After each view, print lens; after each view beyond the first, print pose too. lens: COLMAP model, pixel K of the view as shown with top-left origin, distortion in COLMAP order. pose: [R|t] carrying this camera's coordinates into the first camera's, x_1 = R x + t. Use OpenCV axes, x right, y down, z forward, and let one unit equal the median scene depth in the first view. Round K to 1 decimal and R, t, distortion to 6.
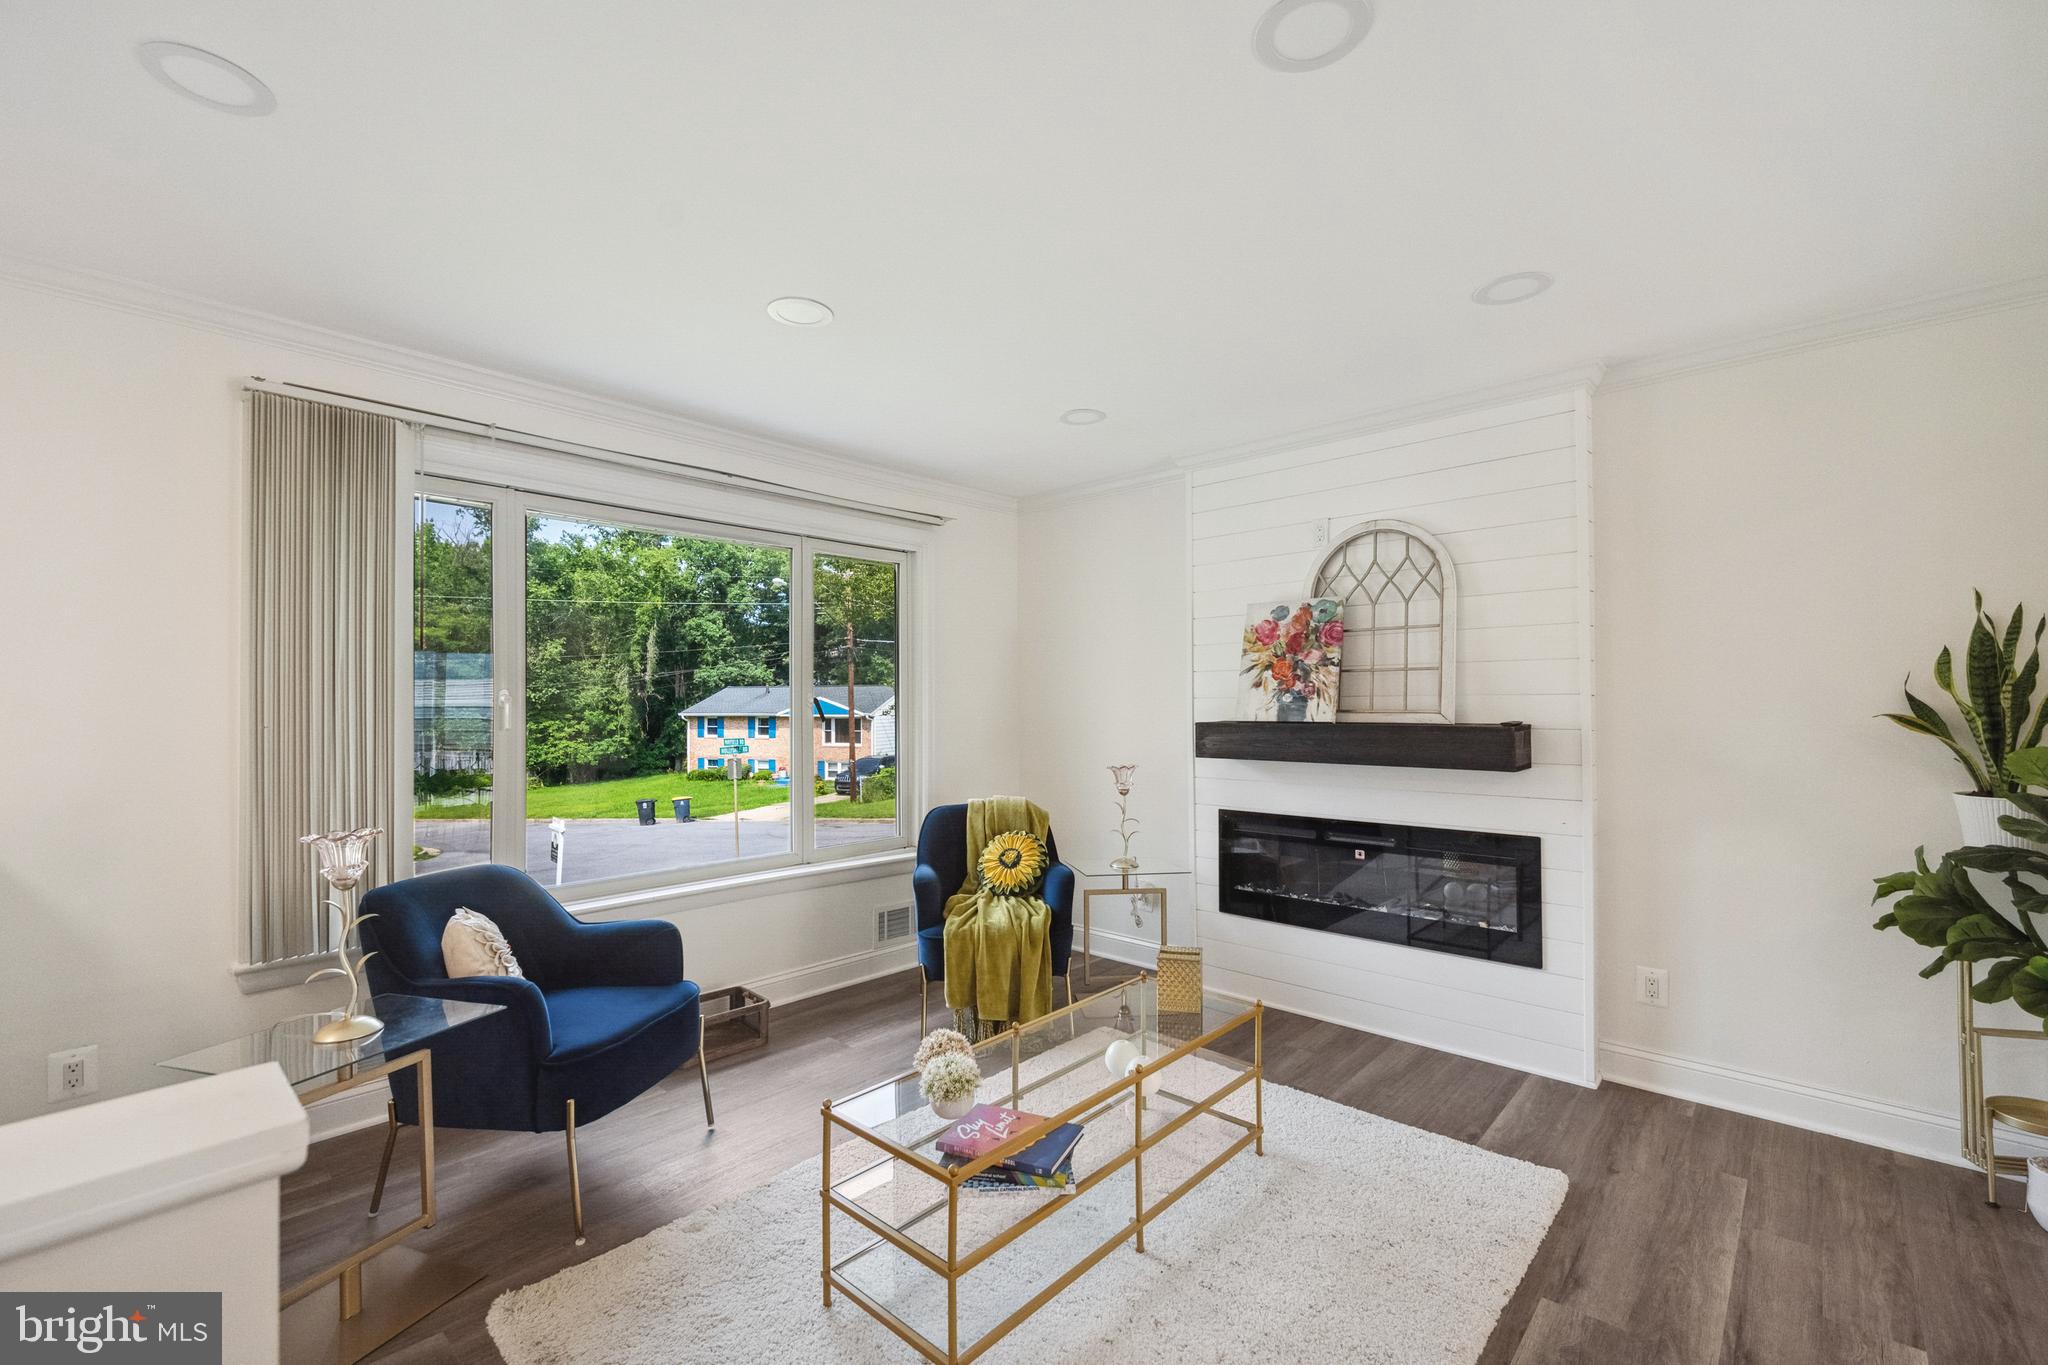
lens RADIAL K [[863.7, 0, 1031.3], [0, 863.7, 694.8], [0, 0, 1]] dist [-0.001060, 0.000326]
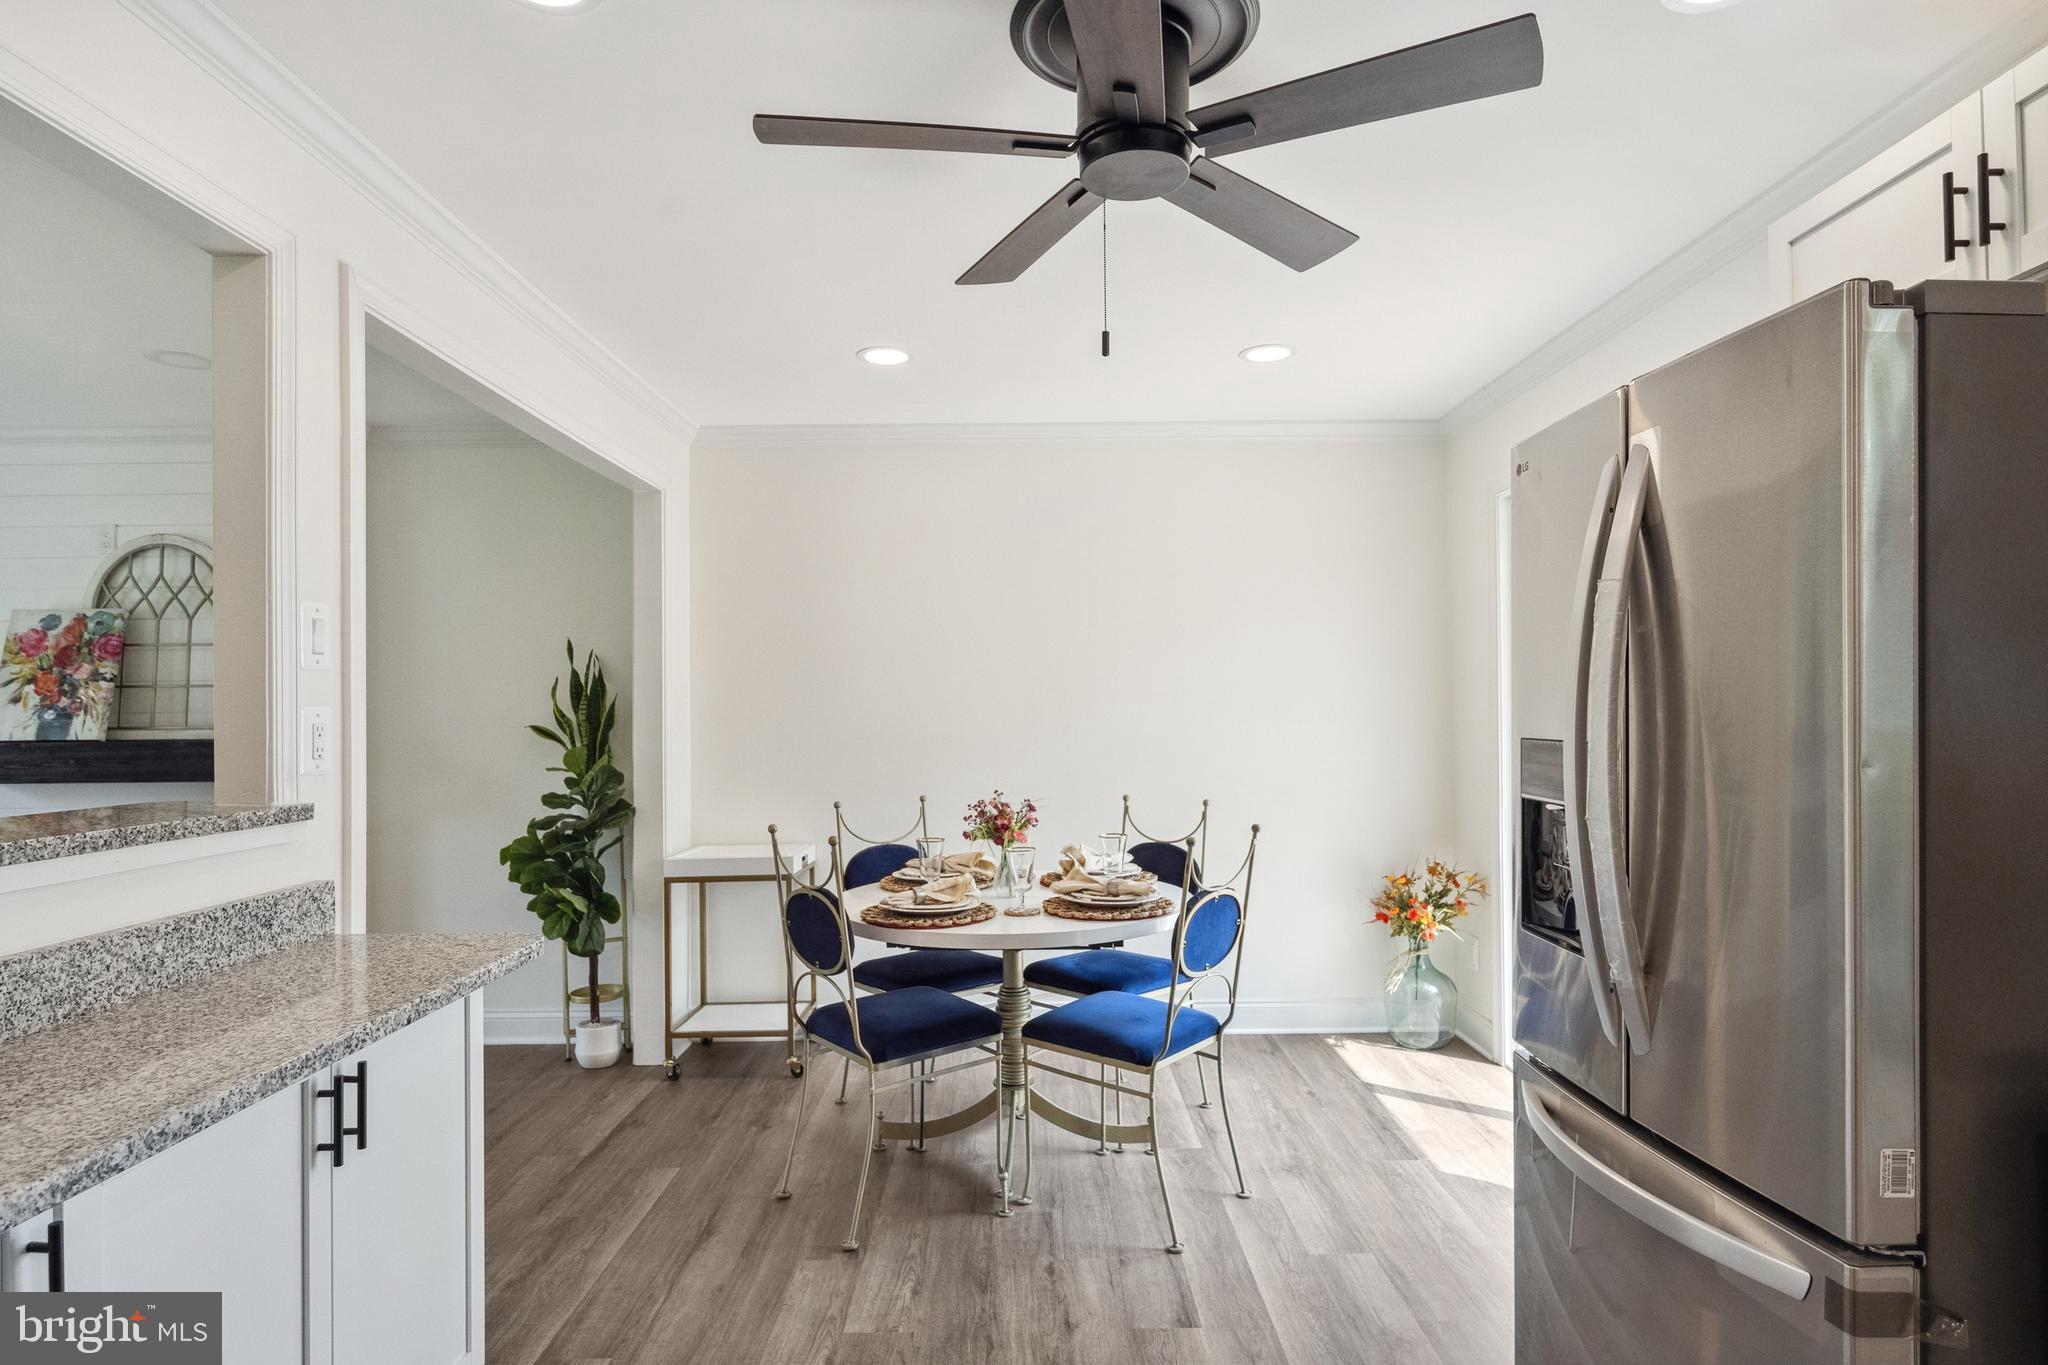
lens RADIAL K [[1116.1, 0, 1024.9], [0, 1116.1, 705.3], [0, 0, 1]] dist [-0.003124, 0.000775]
pose [[0.738035, 0.001630, 0.674761, 0.256305], [-0.000044, 0.999997, -0.002368, -0.003688], [-0.674763, 0.001718, 0.738033, -0.578074]]
